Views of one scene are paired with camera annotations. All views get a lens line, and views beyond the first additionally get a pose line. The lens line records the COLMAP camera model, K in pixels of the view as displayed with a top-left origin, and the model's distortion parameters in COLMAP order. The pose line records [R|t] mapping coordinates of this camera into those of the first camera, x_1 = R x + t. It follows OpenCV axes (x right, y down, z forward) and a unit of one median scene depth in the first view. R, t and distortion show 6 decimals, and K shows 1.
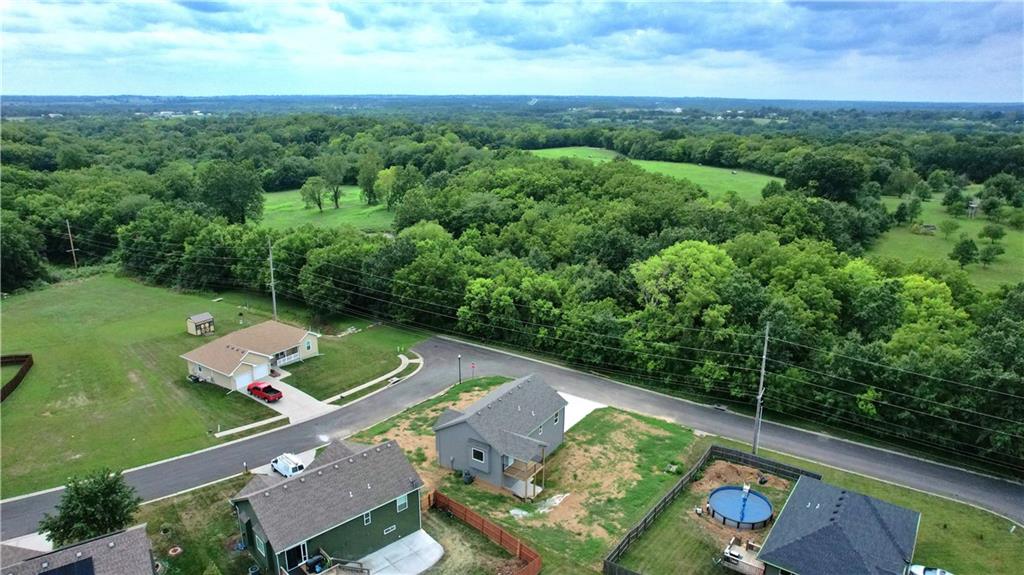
lens RADIAL K [[653.0, 0, 511.1], [0, 653.0, 289.2], [0, 0, 1]] dist [-0.075077, 0.064873]
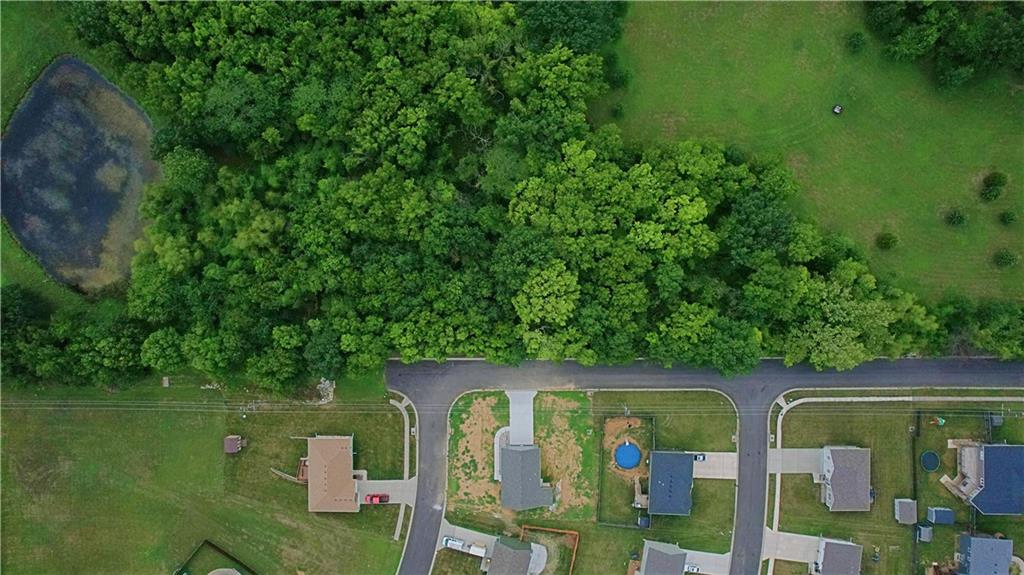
lens RADIAL K [[653.0, 0, 511.1], [0, 653.0, 289.2], [0, 0, 1]] dist [-0.075077, 0.064873]
pose [[0.833793, -0.551955, -0.011578, 0.266153], [0.168523, 0.234491, 0.957400, -1.620831], [-0.525727, -0.800225, 0.288534, 0.751044]]
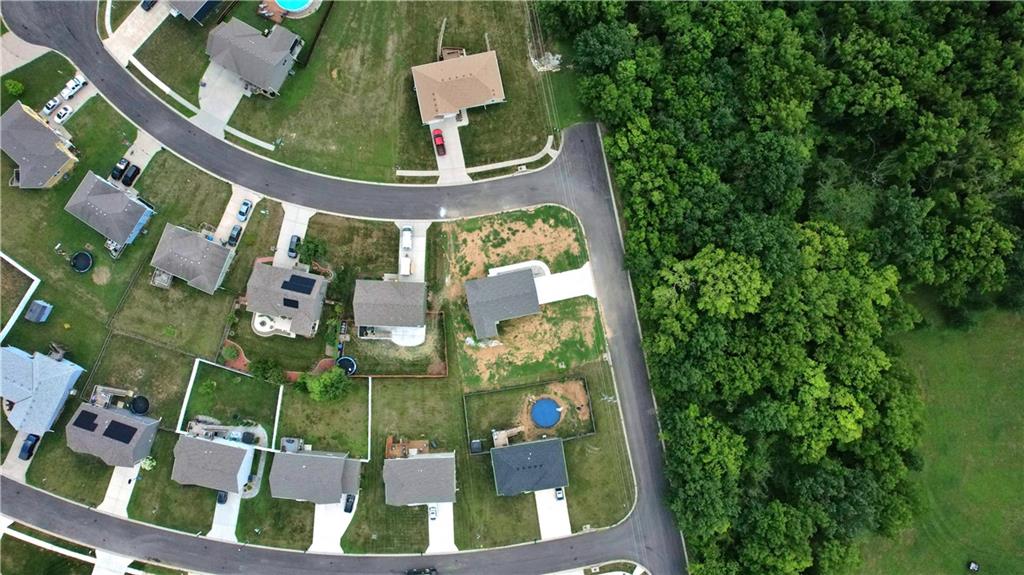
lens RADIAL K [[653.0, 0, 511.1], [0, 653.0, 289.2], [0, 0, 1]] dist [-0.075077, 0.064873]
pose [[0.707144, 0.707044, -0.006019, 0.000009], [-0.200537, 0.208714, 0.957196, -1.298662], [0.678035, -0.675668, 0.289379, 0.422289]]
